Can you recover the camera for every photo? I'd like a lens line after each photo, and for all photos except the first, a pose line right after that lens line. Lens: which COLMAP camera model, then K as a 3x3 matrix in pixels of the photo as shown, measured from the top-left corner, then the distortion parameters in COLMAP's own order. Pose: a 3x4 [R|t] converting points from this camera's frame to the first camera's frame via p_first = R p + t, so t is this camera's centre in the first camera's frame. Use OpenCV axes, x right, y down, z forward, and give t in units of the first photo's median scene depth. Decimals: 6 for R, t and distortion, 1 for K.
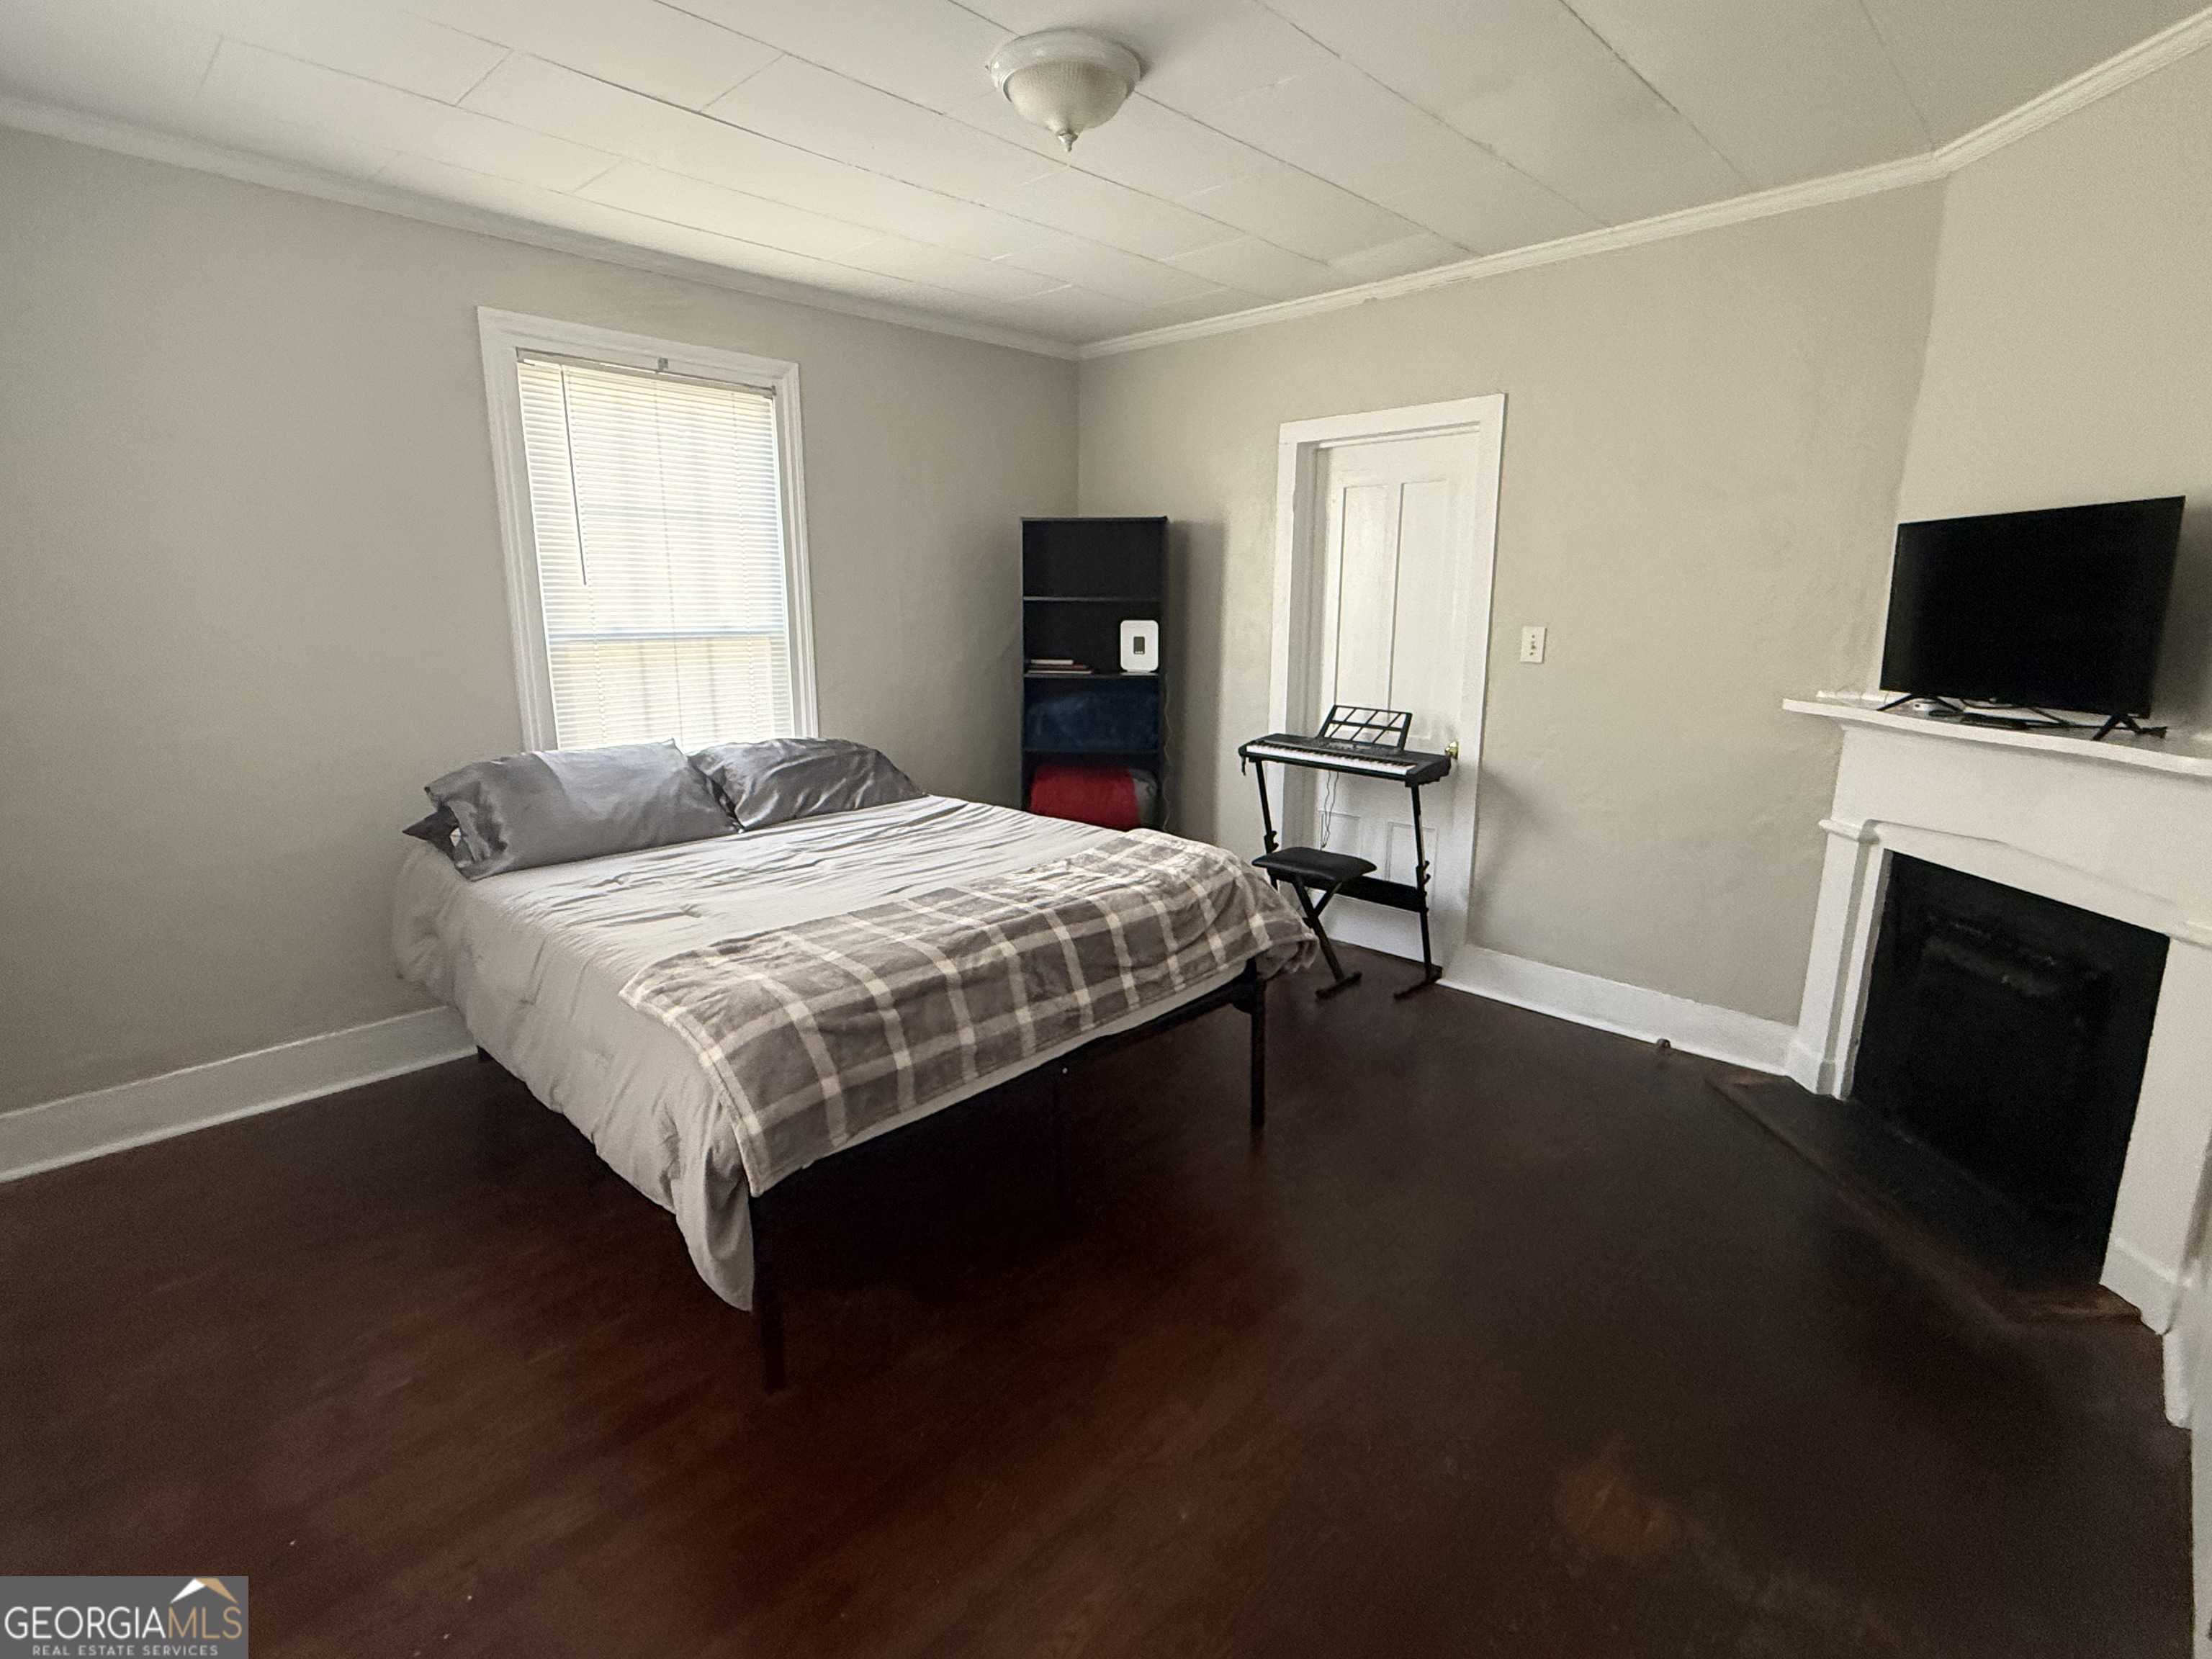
lens RADIAL K [[1057.7, 0, 1097.1], [0, 1057.7, 830.3], [0, 0, 1]] dist [0.002277, 0.001510]
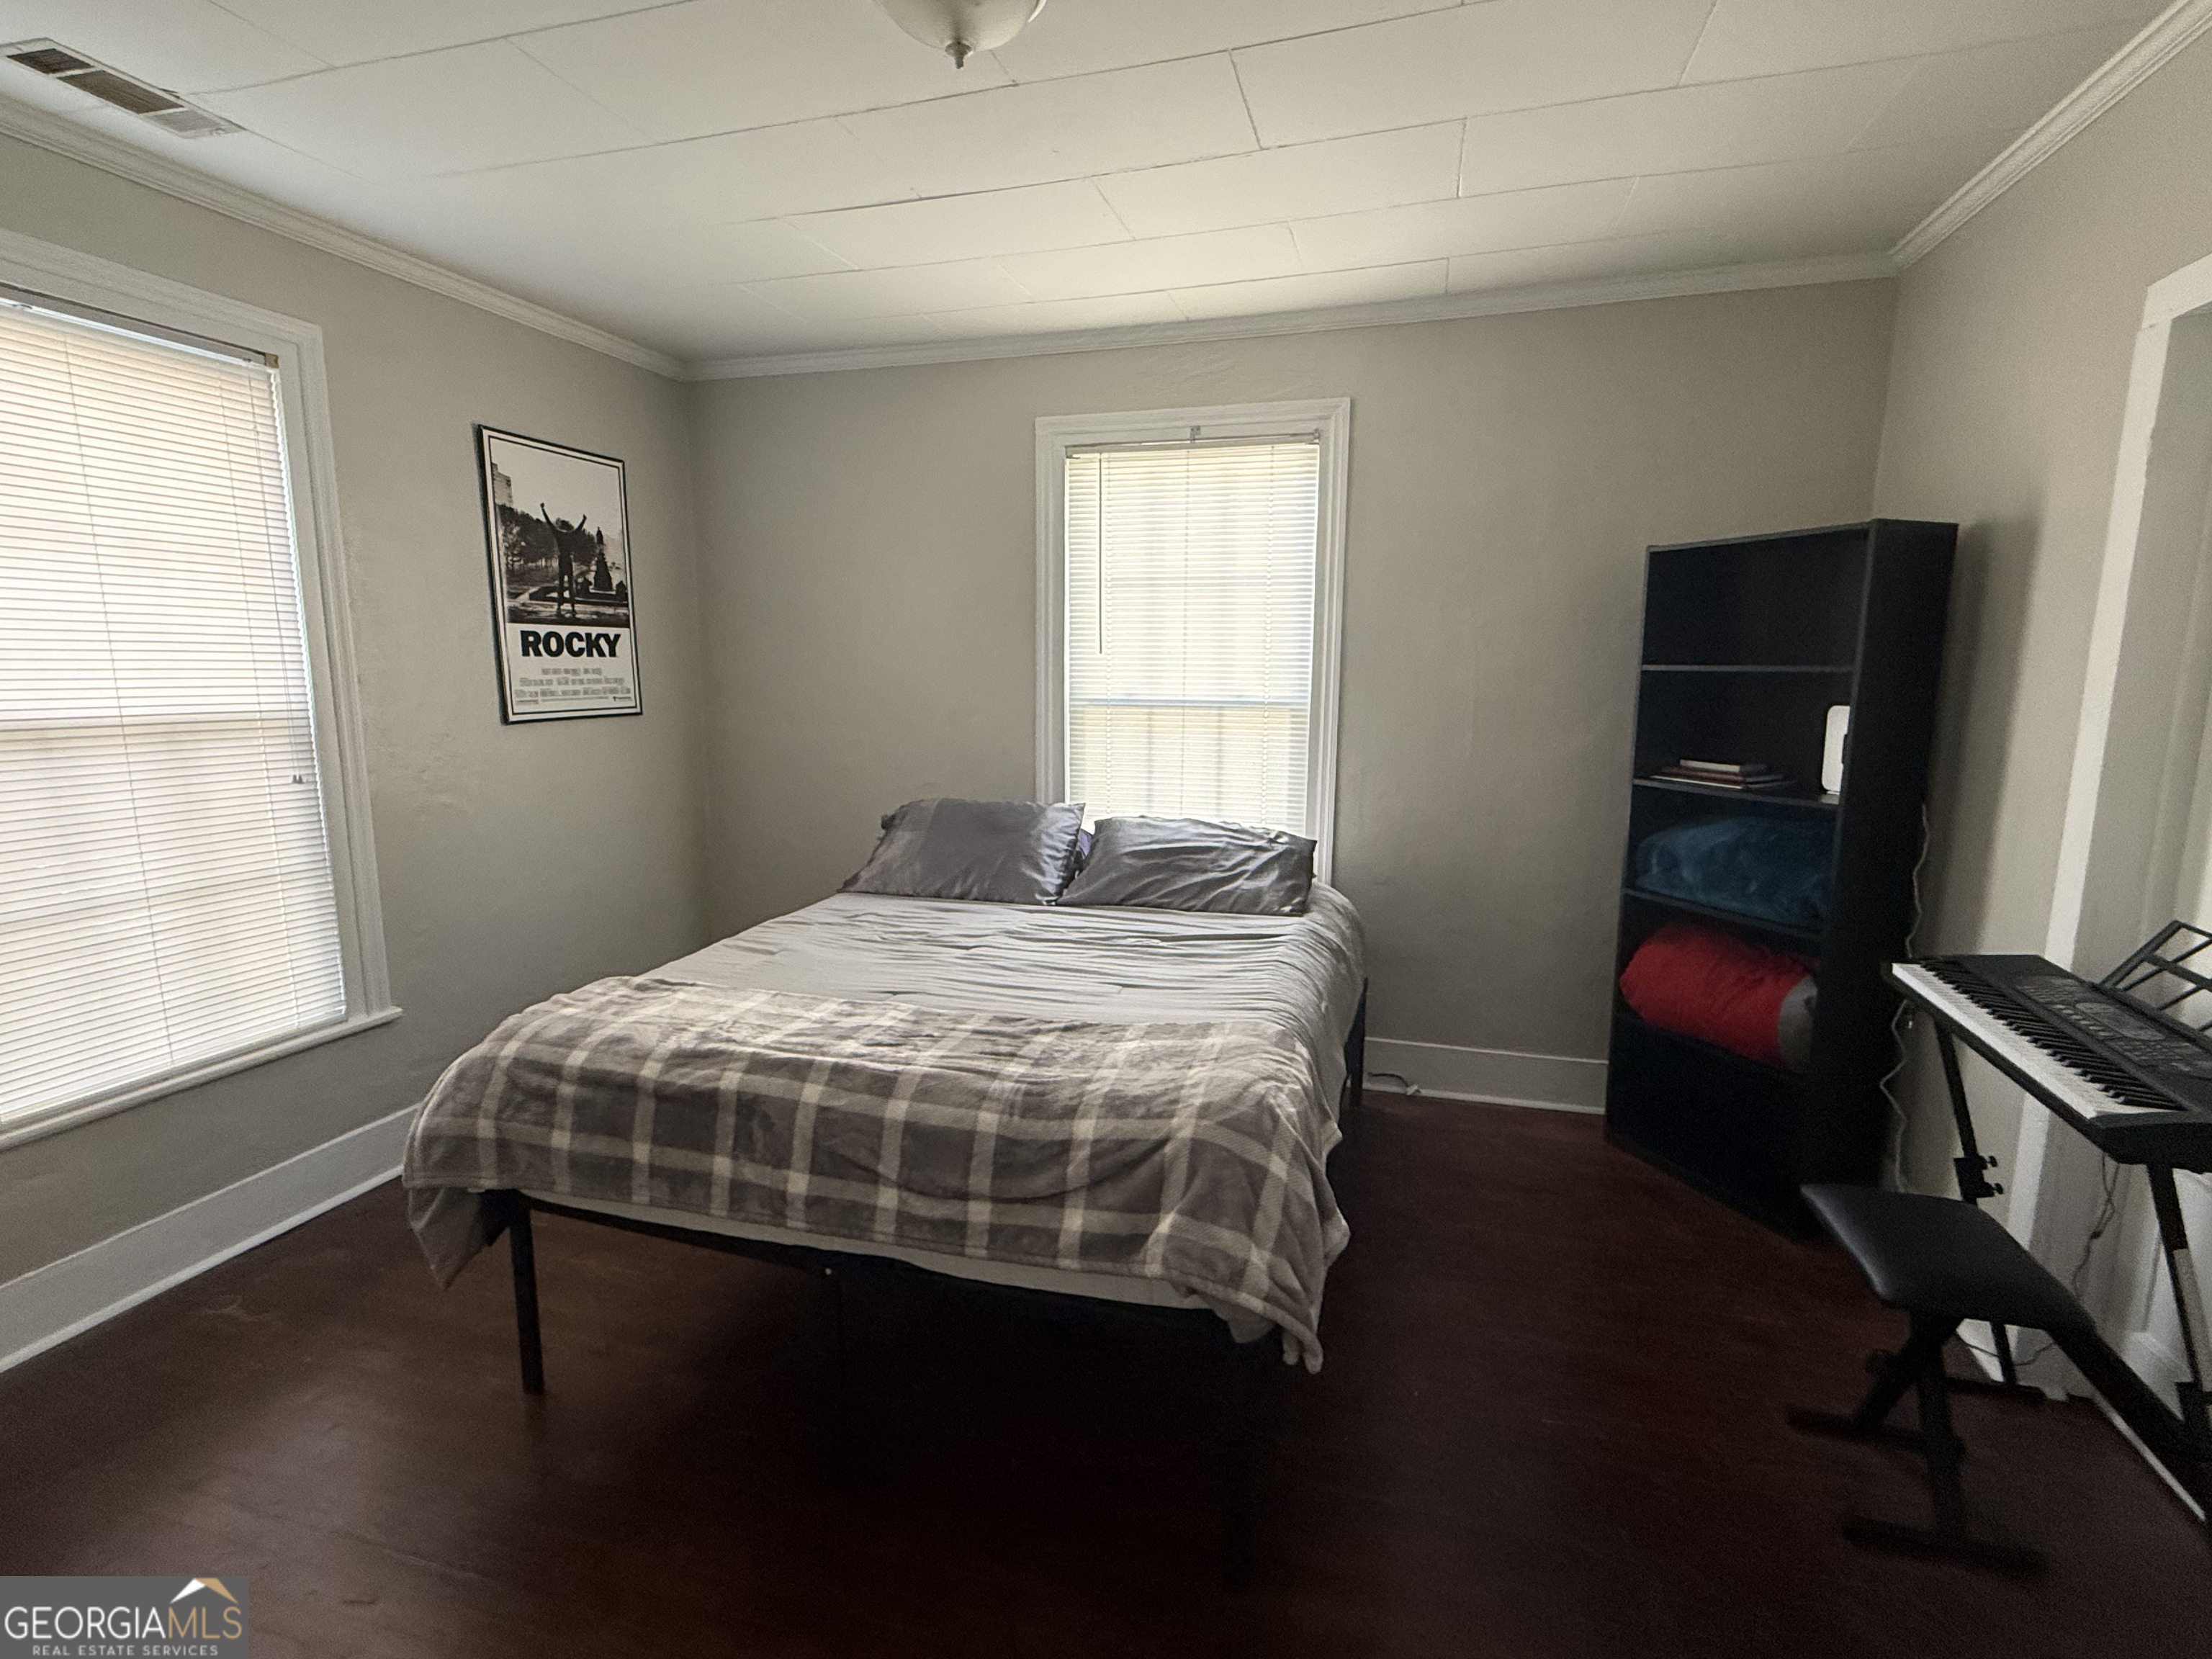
lens RADIAL K [[1057.7, 0, 1100.3], [0, 1057.7, 823.3], [0, 0, 1]] dist [0.002277, 0.001510]
pose [[0.460204, 0.132488, -0.877872, 0.450068], [-0.192800, 0.980119, 0.046848, -0.108378], [0.866626, 0.147694, 0.476598, 0.491513]]
